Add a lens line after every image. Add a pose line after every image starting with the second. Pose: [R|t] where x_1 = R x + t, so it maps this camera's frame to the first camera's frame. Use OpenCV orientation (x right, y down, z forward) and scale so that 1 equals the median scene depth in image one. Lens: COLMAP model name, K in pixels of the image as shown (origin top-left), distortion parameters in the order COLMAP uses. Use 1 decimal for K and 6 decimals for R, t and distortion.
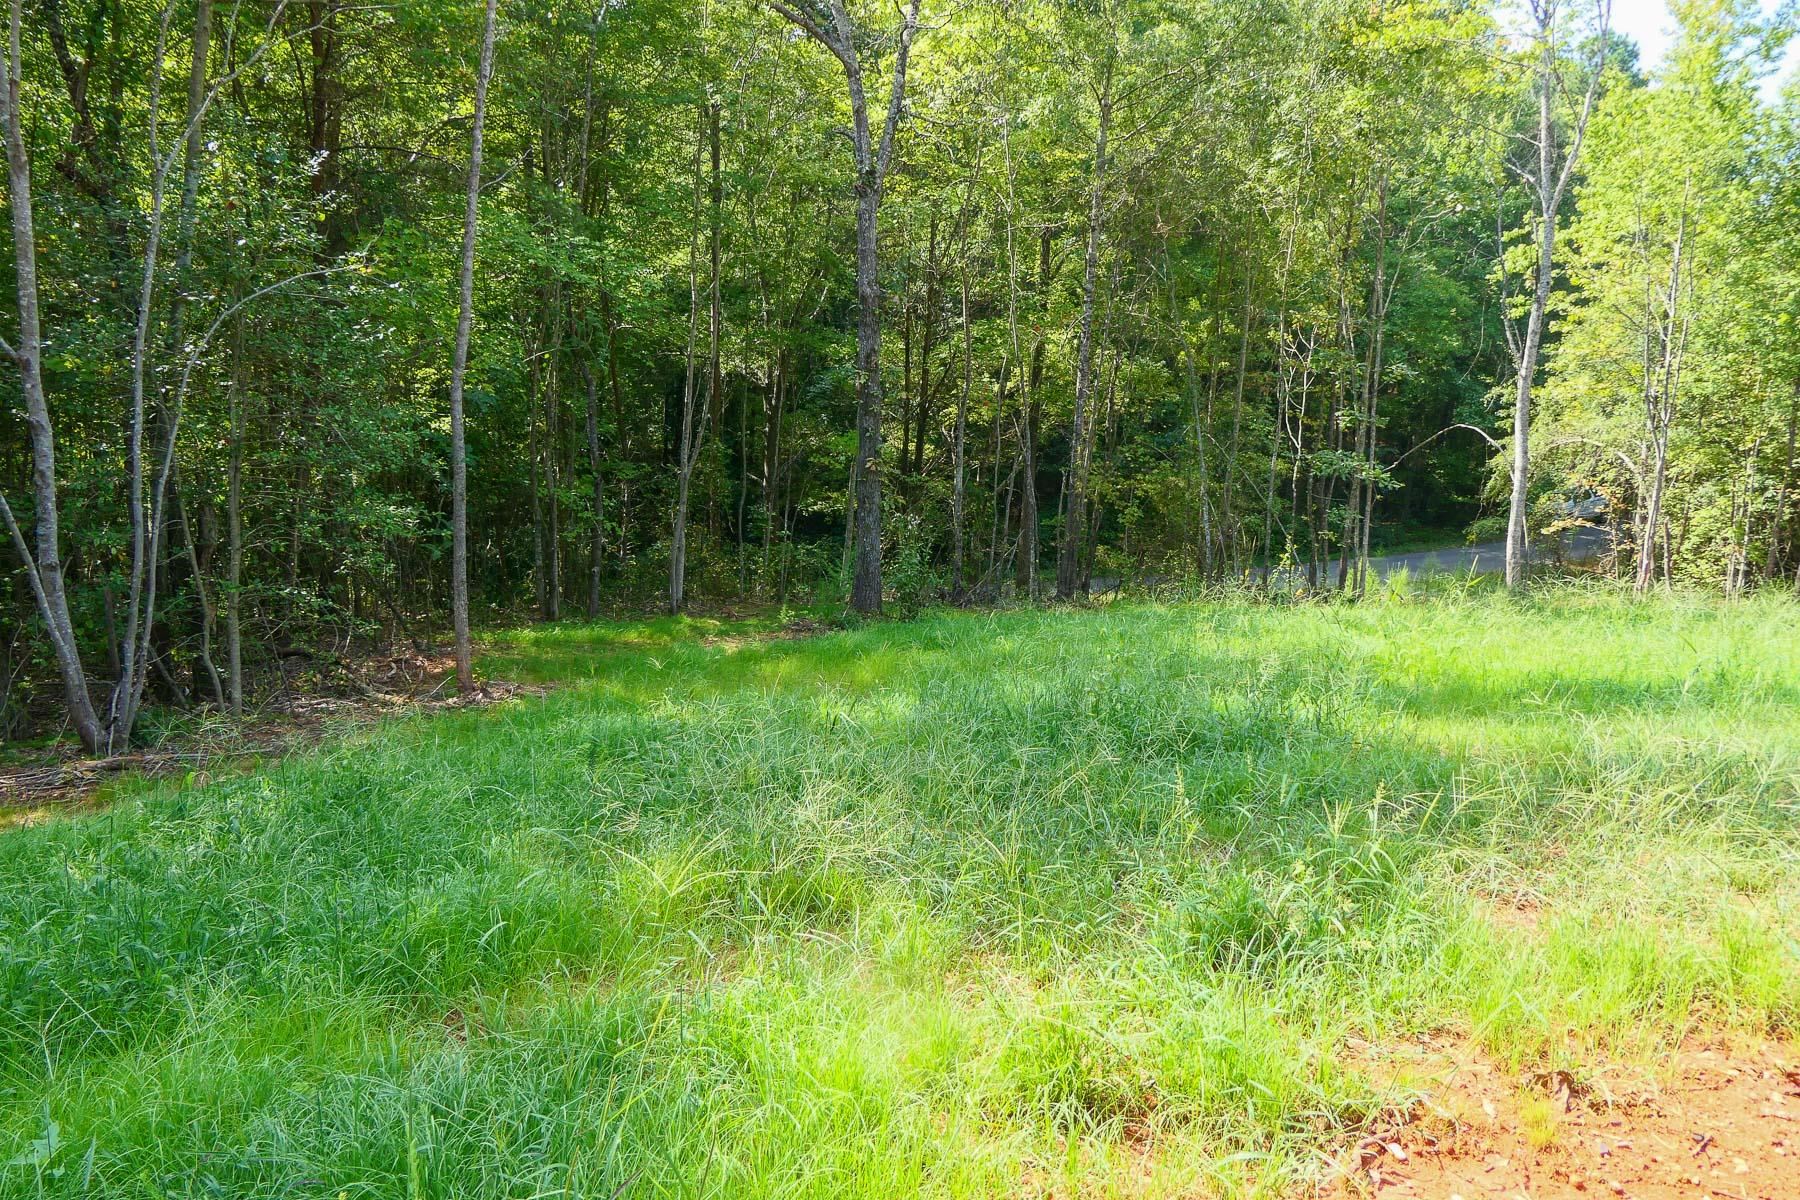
lens RADIAL K [[1252.5, 0, 900.0], [0, 1252.5, 599.3], [0, 0, 1]] dist [-0.004909, -0.000943]
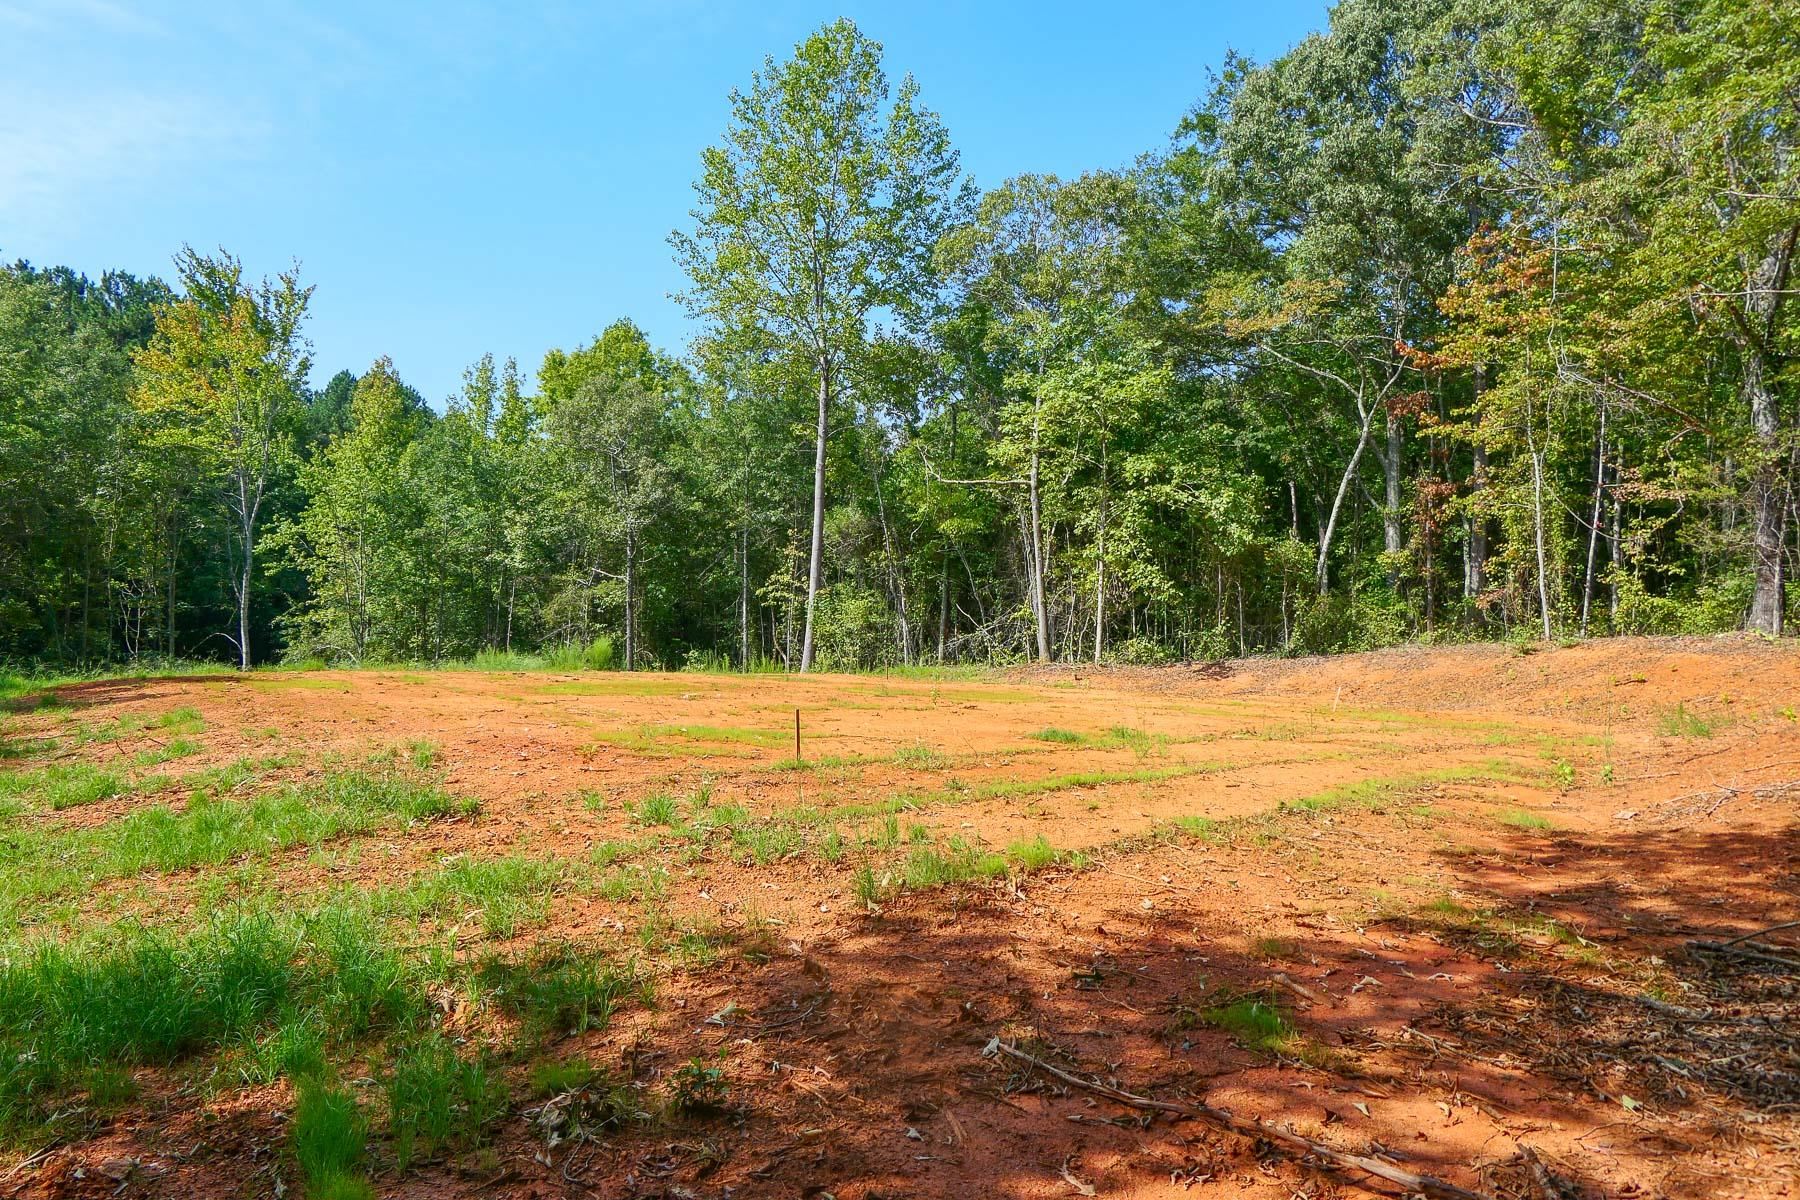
lens RADIAL K [[1252.5, 0, 899.4], [0, 1252.5, 599.0], [0, 0, 1]] dist [-0.004909, -0.000943]
pose [[0.678144, -0.005374, 0.734909, -0.163701], [0.139426, 0.982754, -0.121471, 0.120749], [-0.721582, 0.184840, 0.667198, -0.679721]]
